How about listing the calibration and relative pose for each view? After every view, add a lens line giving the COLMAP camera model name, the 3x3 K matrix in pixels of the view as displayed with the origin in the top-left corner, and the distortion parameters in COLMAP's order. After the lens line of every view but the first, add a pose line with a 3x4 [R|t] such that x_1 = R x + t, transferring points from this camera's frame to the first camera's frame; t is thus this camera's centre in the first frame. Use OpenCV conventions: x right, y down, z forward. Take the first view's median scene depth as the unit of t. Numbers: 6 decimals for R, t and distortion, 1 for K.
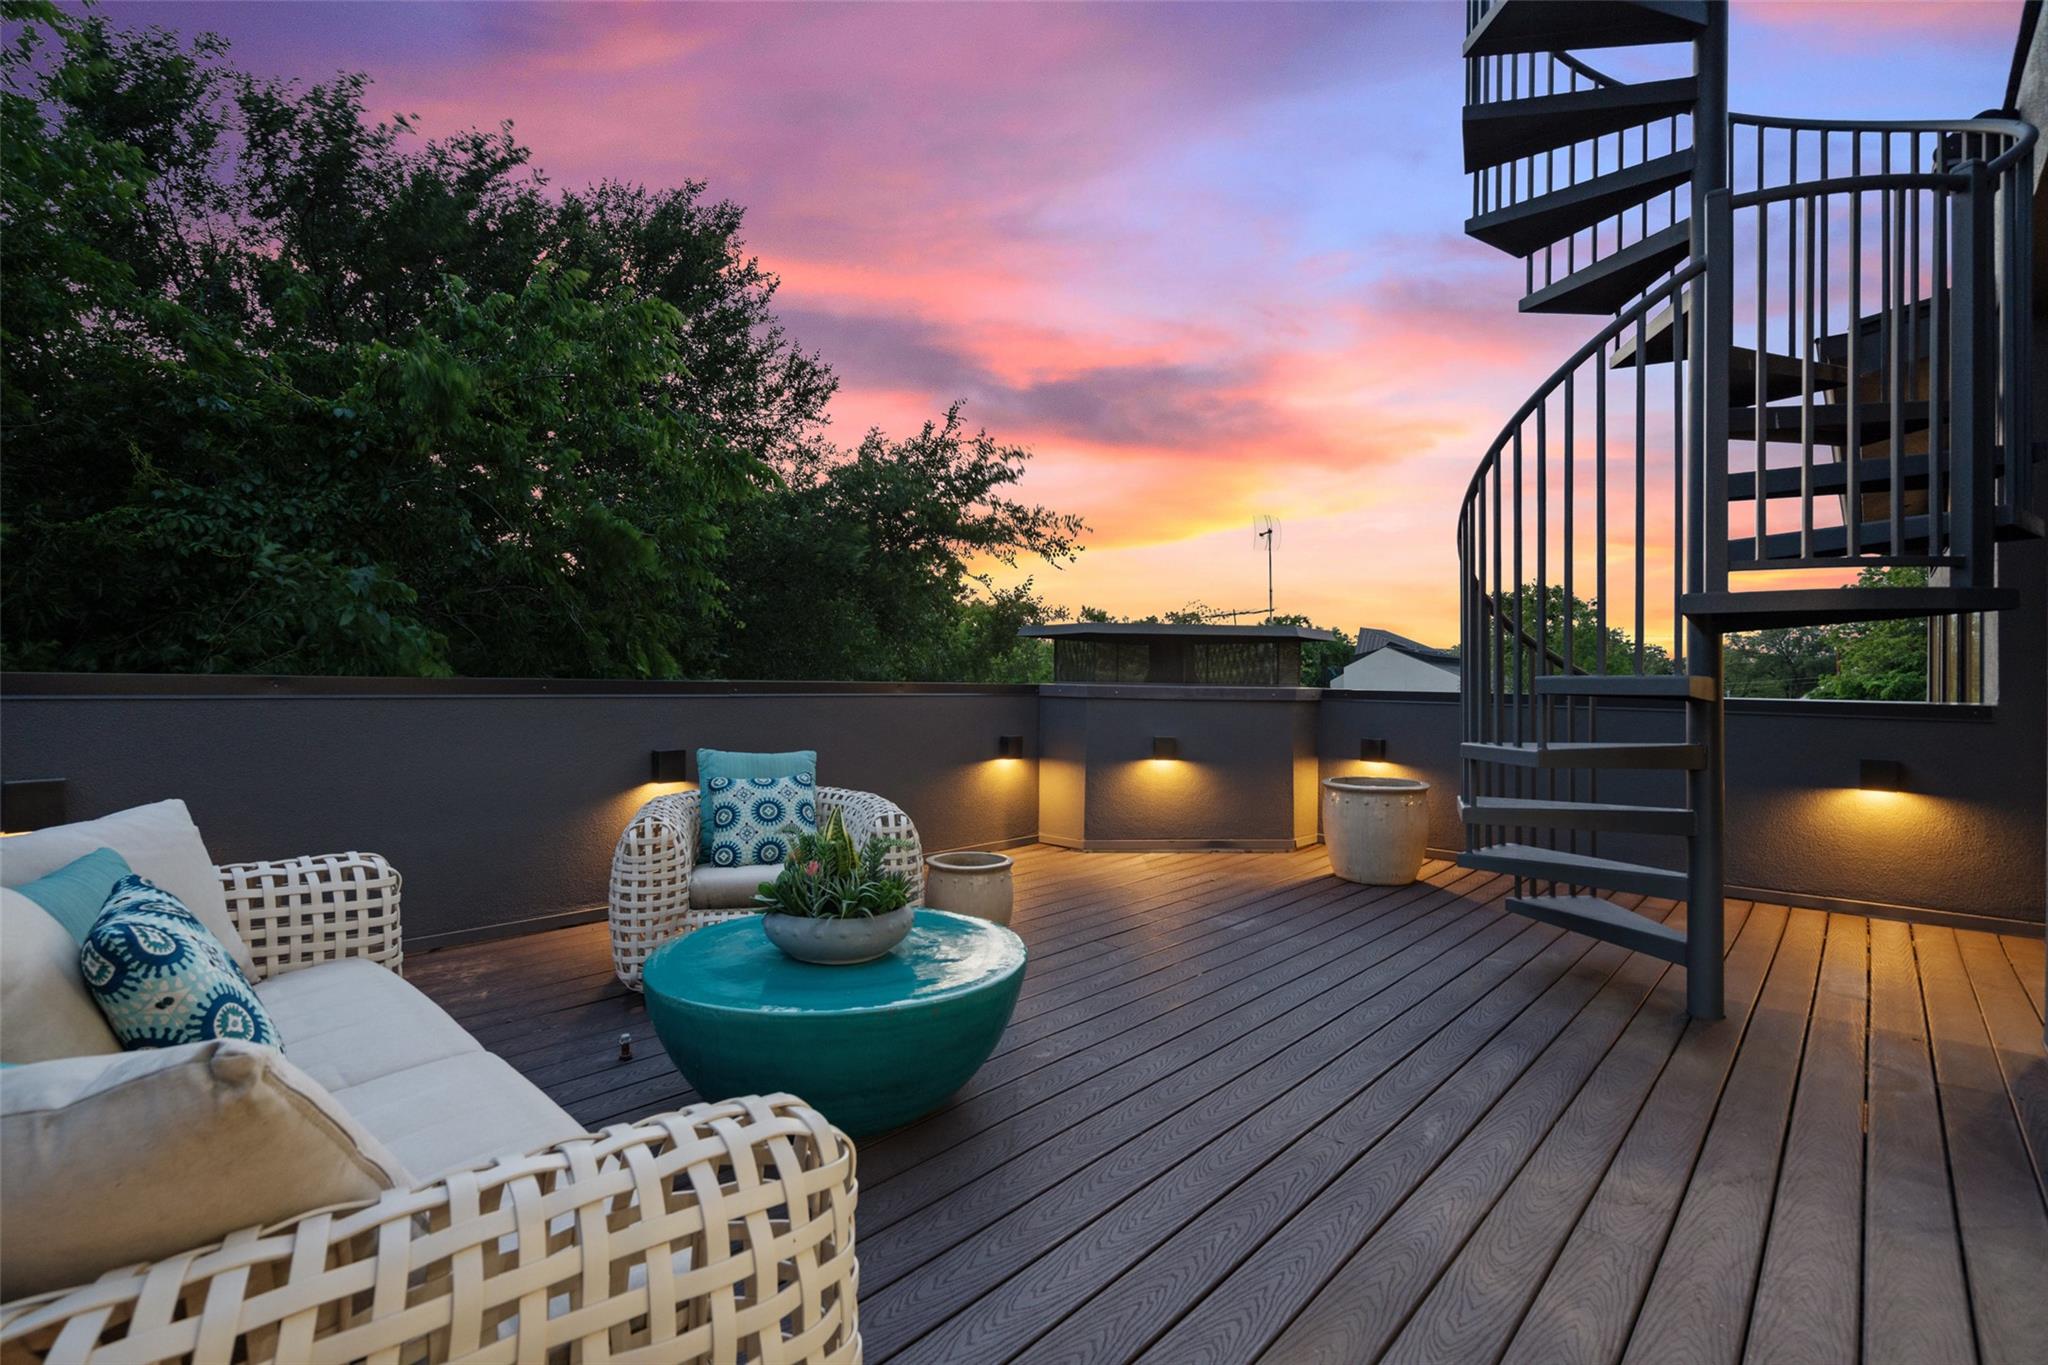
lens RADIAL K [[912.8, 0, 1022.1], [0, 912.8, 678.9], [0, 0, 1]] dist [-0.004161, 0.000179]
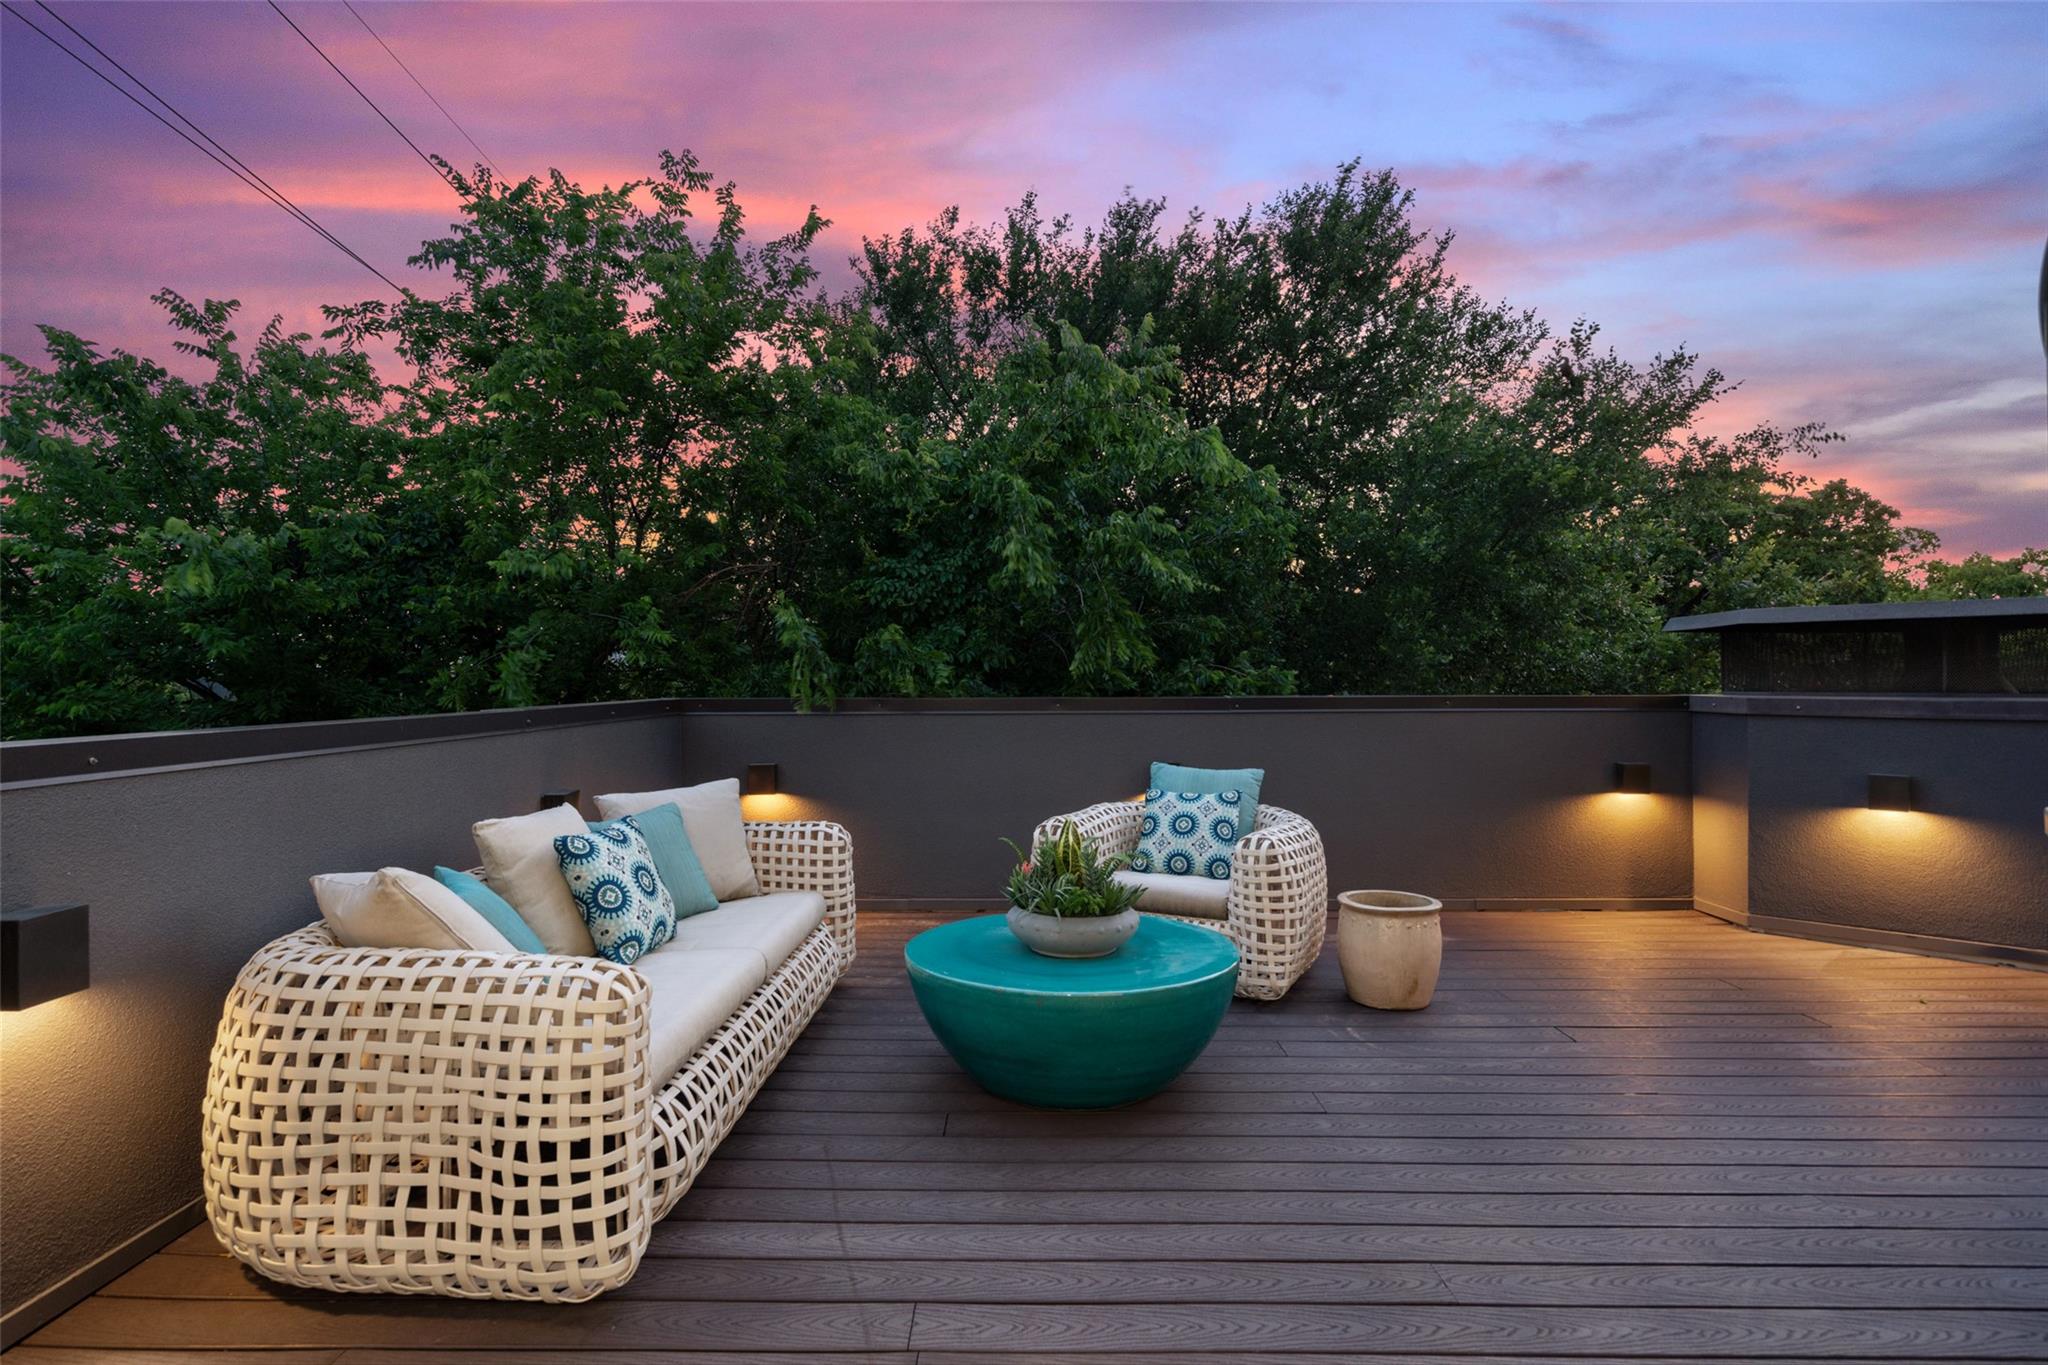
lens RADIAL K [[1035.1, 0, 1022.6], [0, 1035.1, 690.9], [0, 0, 1]] dist [-0.010347, 0.001568]
pose [[0.679618, -0.005352, -0.733547, 0.418728], [0.013446, 0.999896, 0.005163, -0.013774], [0.733443, -0.013372, 0.679619, 0.062959]]
